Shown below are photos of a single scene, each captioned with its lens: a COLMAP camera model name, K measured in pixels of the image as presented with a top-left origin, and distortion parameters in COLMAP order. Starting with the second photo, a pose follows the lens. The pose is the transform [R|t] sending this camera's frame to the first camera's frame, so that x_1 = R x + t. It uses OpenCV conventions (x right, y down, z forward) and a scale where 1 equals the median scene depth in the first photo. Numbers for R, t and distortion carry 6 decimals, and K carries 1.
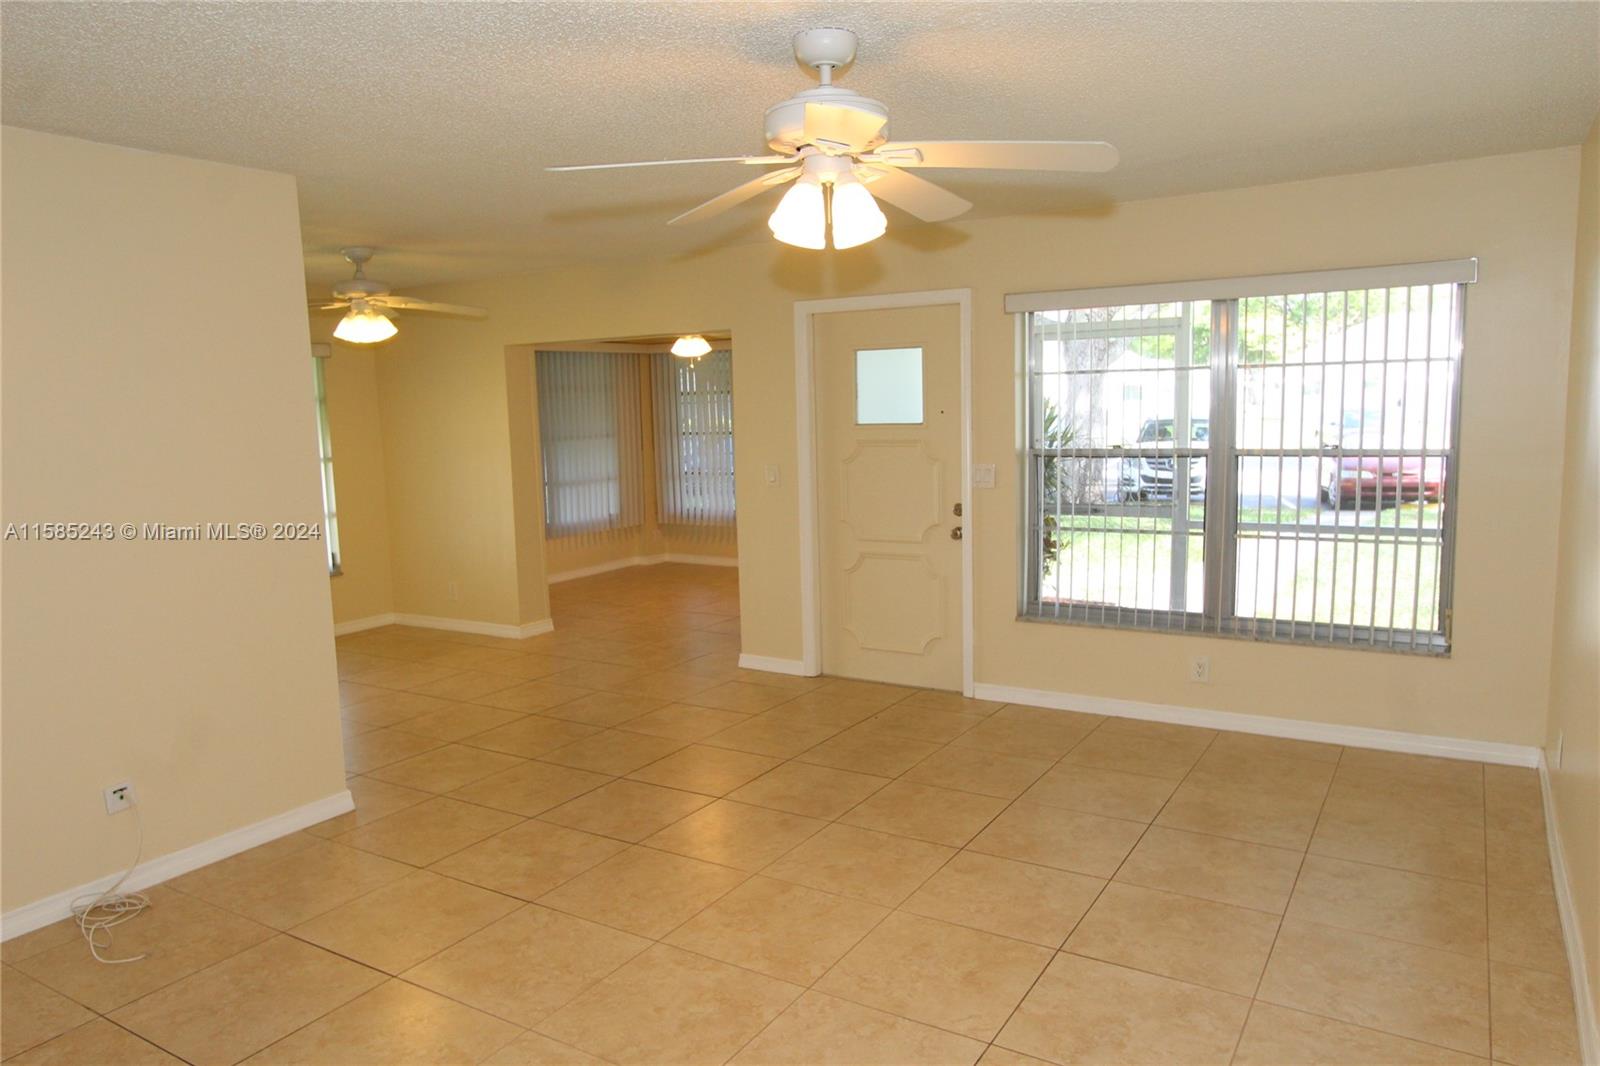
lens RADIAL K [[1113.4, 0, 803.3], [0, 1113.4, 534.6], [0, 0, 1]] dist [0.012893, 0.001861]
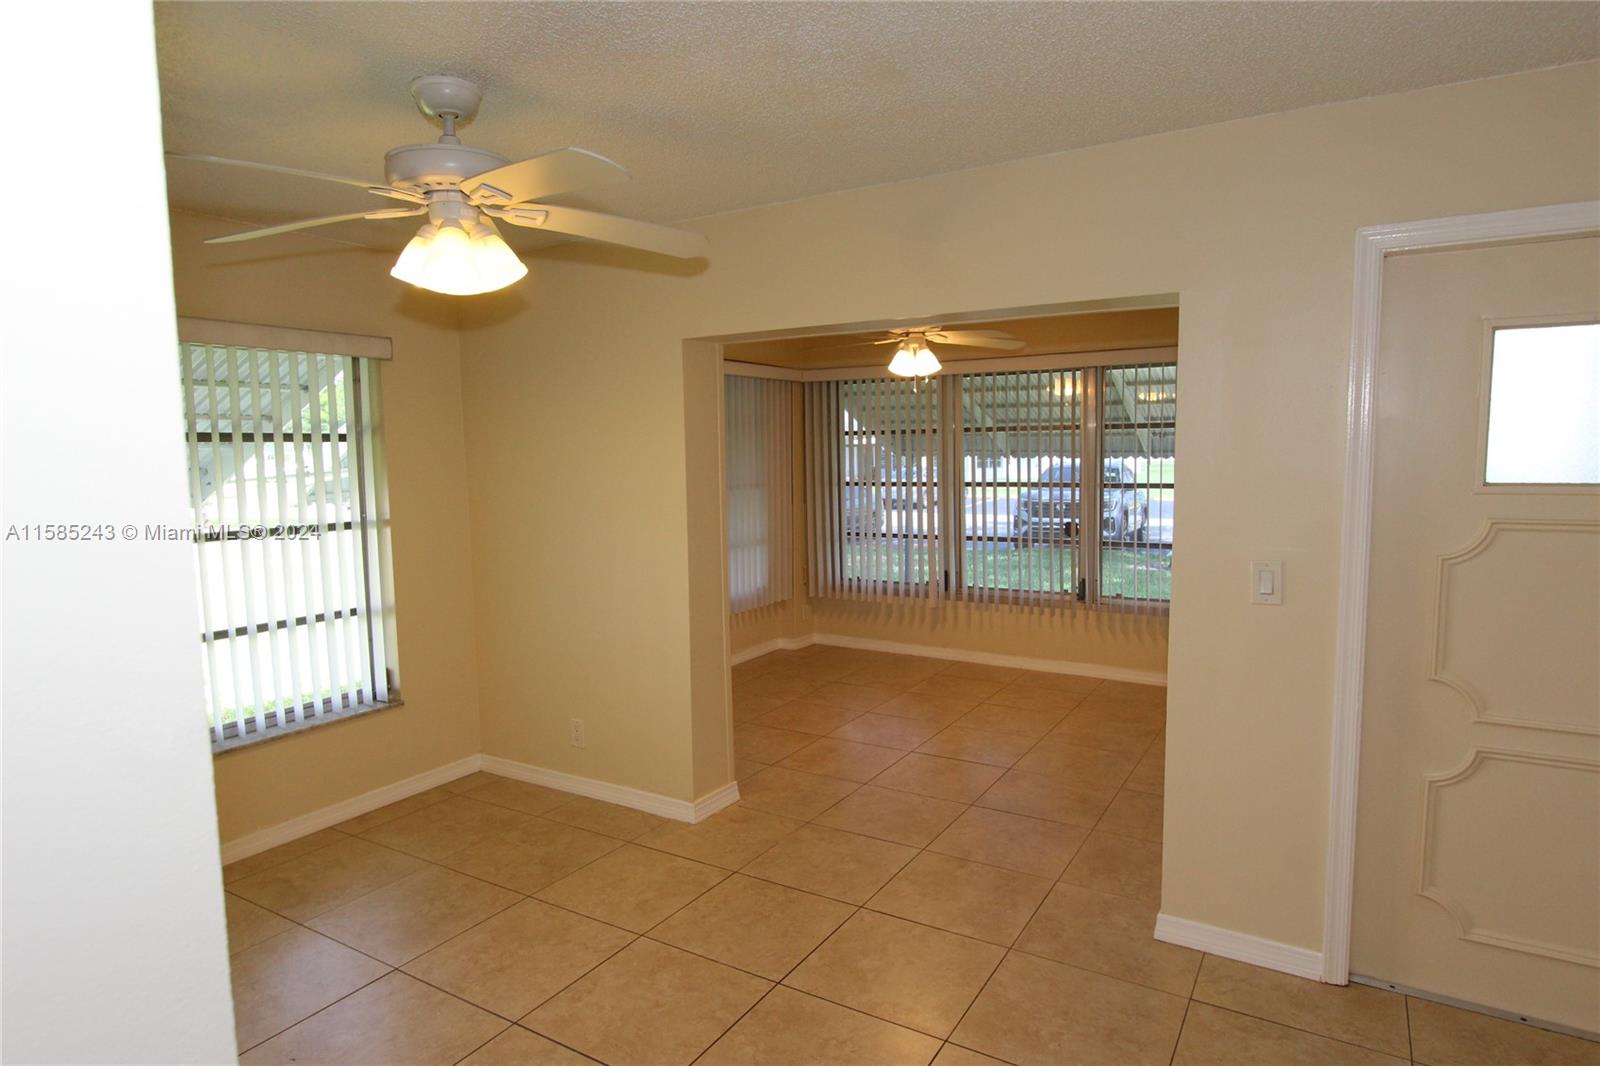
lens RADIAL K [[879.3, 0, 797.5], [0, 879.3, 540.3], [0, 0, 1]] dist [-0.009854, -0.000028]
pose [[0.999607, 0.010732, 0.025888, -0.217157], [-0.010296, 0.999804, -0.016914, -0.055185], [-0.026064, 0.016641, 0.999522, 0.529626]]
